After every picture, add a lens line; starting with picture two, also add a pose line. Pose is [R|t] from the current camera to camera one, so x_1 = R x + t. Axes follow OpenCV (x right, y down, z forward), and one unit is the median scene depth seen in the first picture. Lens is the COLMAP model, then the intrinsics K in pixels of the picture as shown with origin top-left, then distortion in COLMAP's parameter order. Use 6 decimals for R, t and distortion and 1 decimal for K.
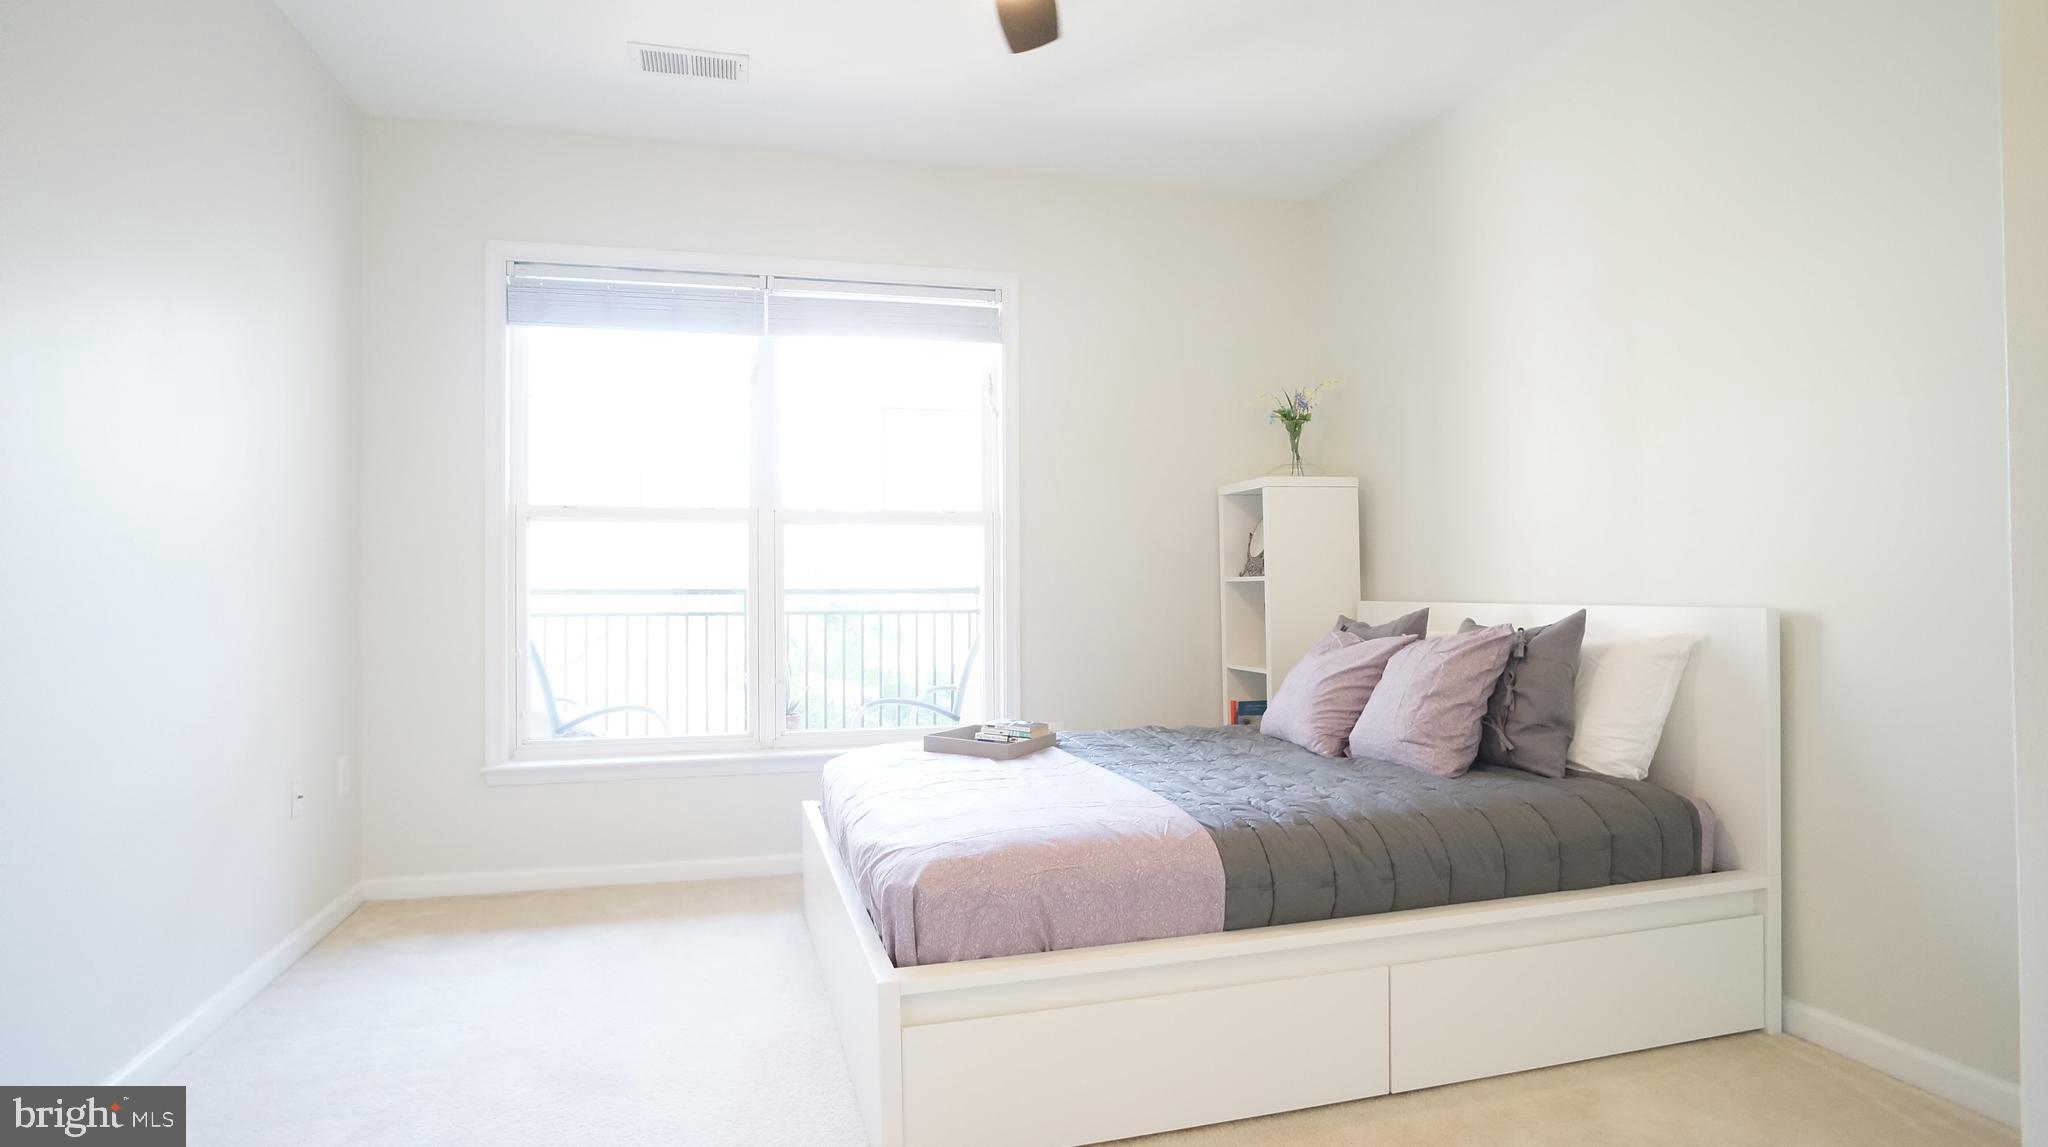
lens RADIAL K [[1078.6, 0, 1020.8], [0, 1078.6, 578.9], [0, 0, 1]] dist [-0.043833, 0.021525]
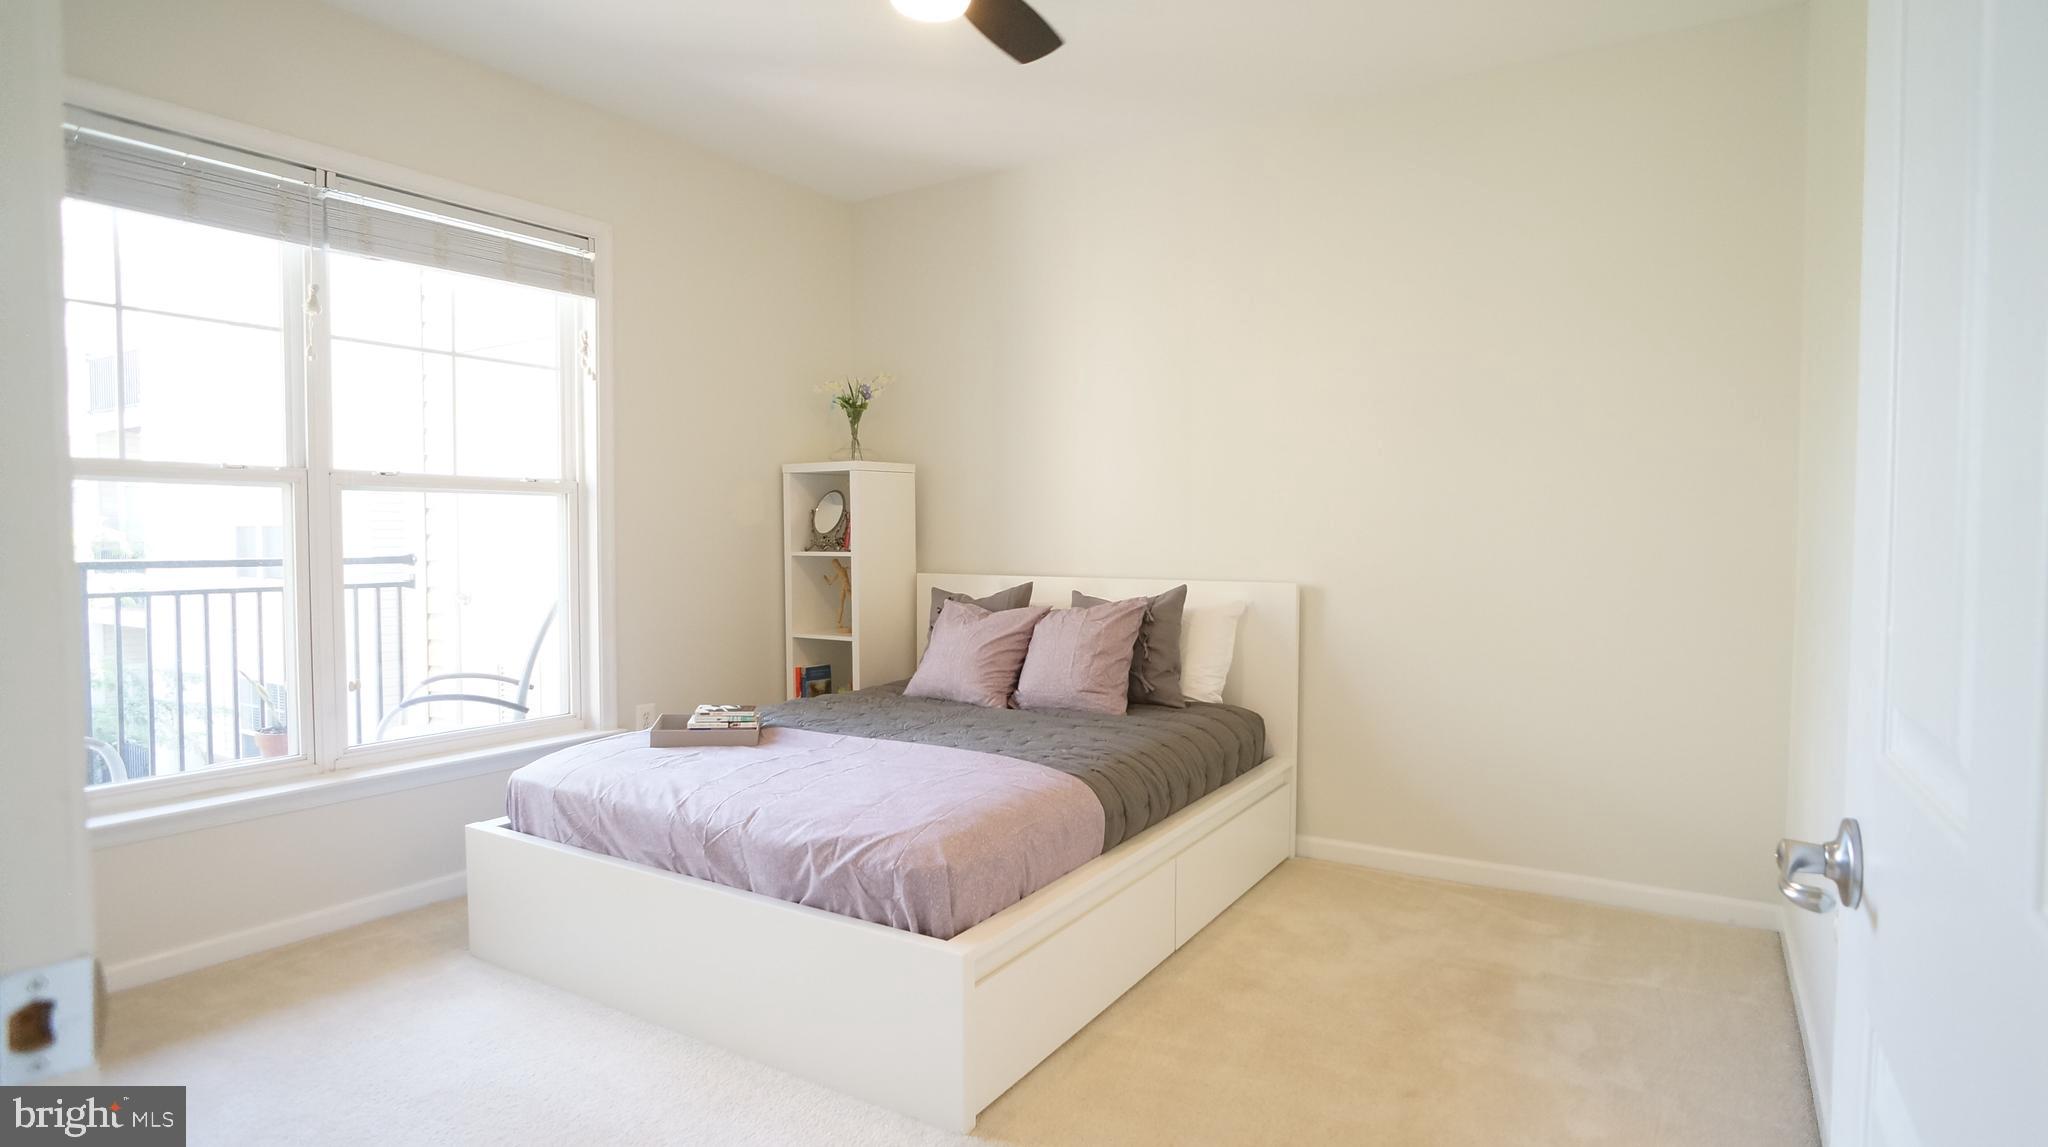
lens RADIAL K [[1078.6, 0, 1020.8], [0, 1078.6, 578.9], [0, 0, 1]] dist [-0.043833, 0.021525]
pose [[0.738025, -0.020740, 0.674454, -0.491371], [-0.012139, 0.998958, 0.044001, -0.032871], [-0.674664, -0.040661, 0.737004, 0.101245]]
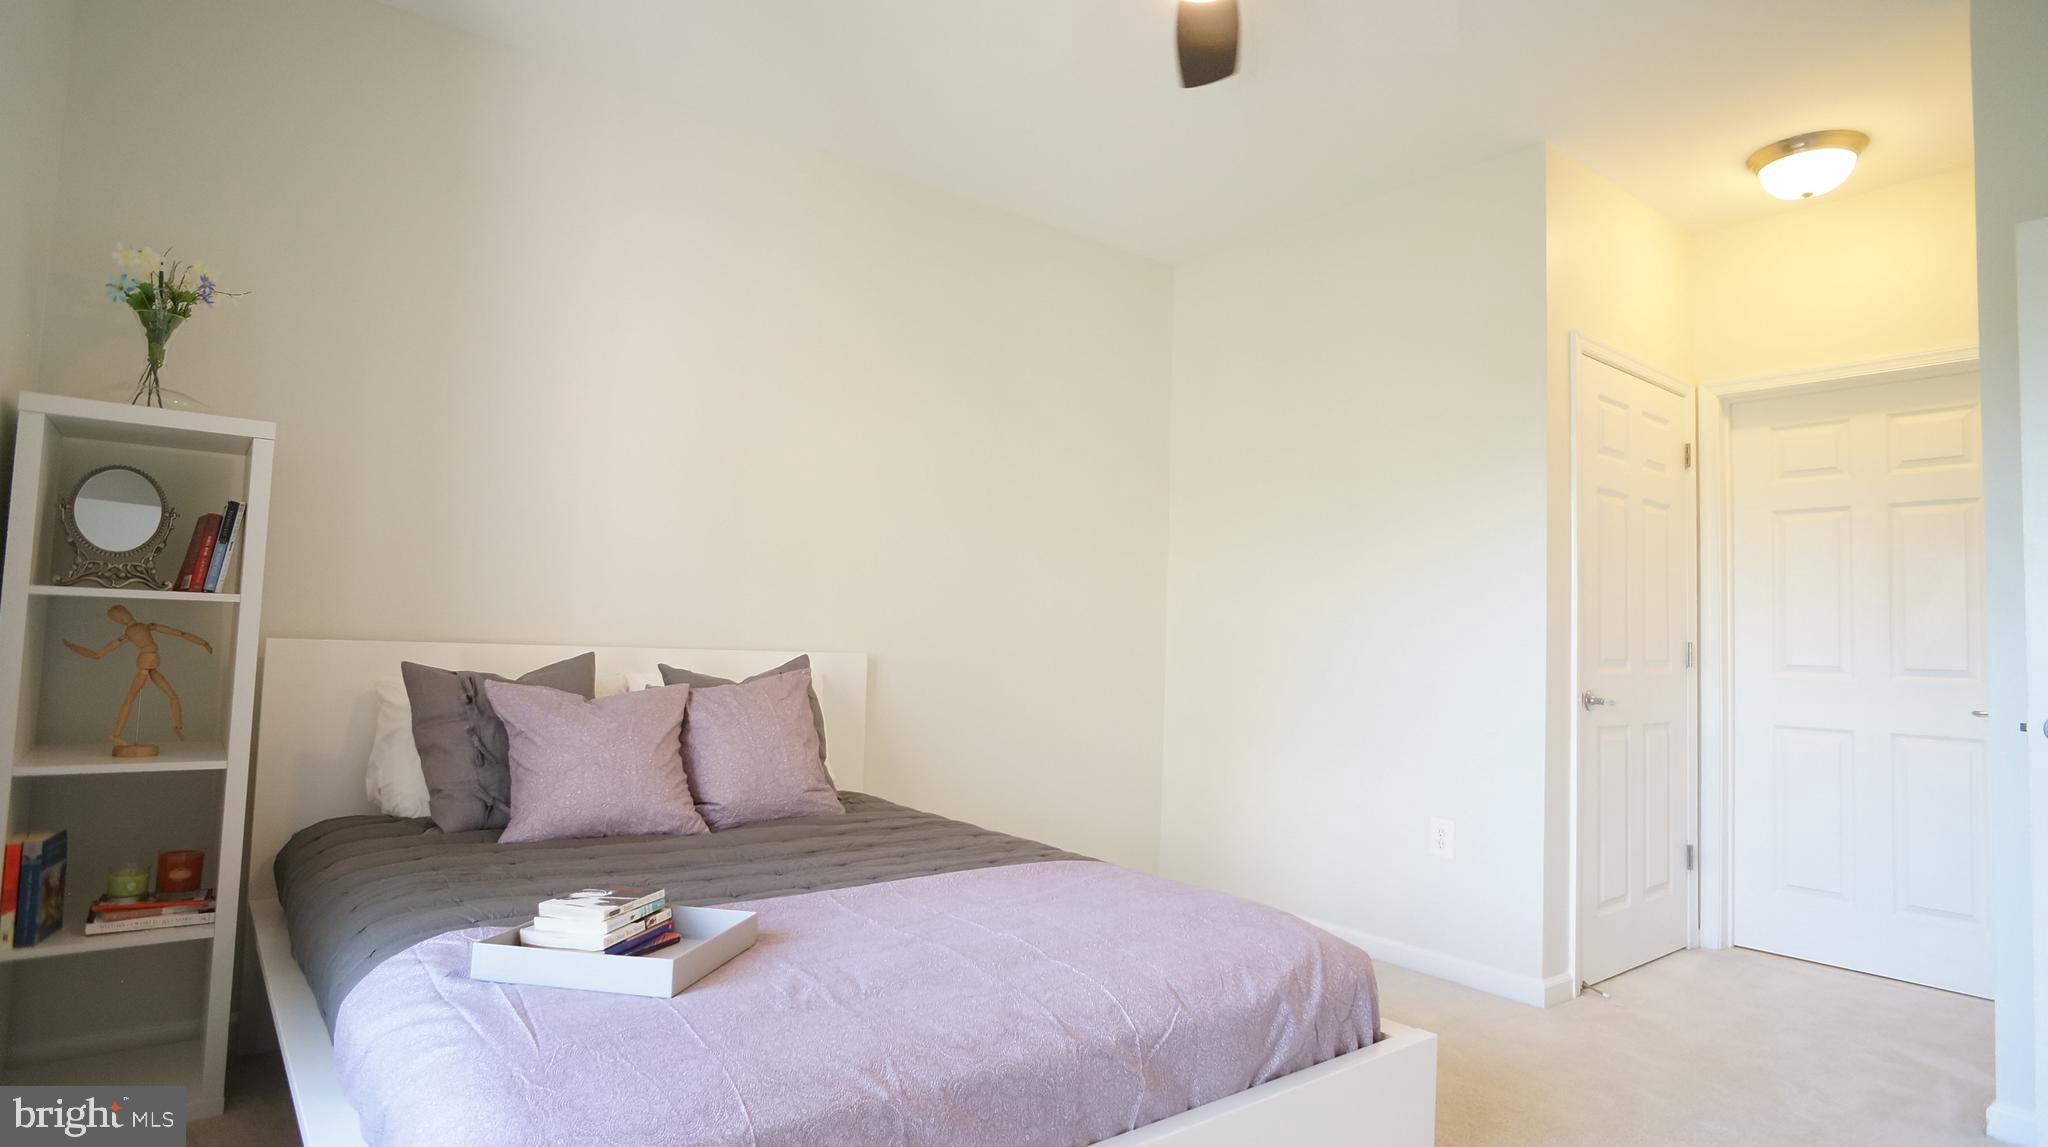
lens RADIAL K [[1078.6, 0, 1020.8], [0, 1078.6, 578.9], [0, 0, 1]] dist [-0.043833, 0.021525]
pose [[-0.383045, 0.049566, 0.922399, -0.568750], [-0.038322, 0.996847, -0.069480, 0.015590], [-0.922935, -0.061963, -0.379937, 1.071385]]
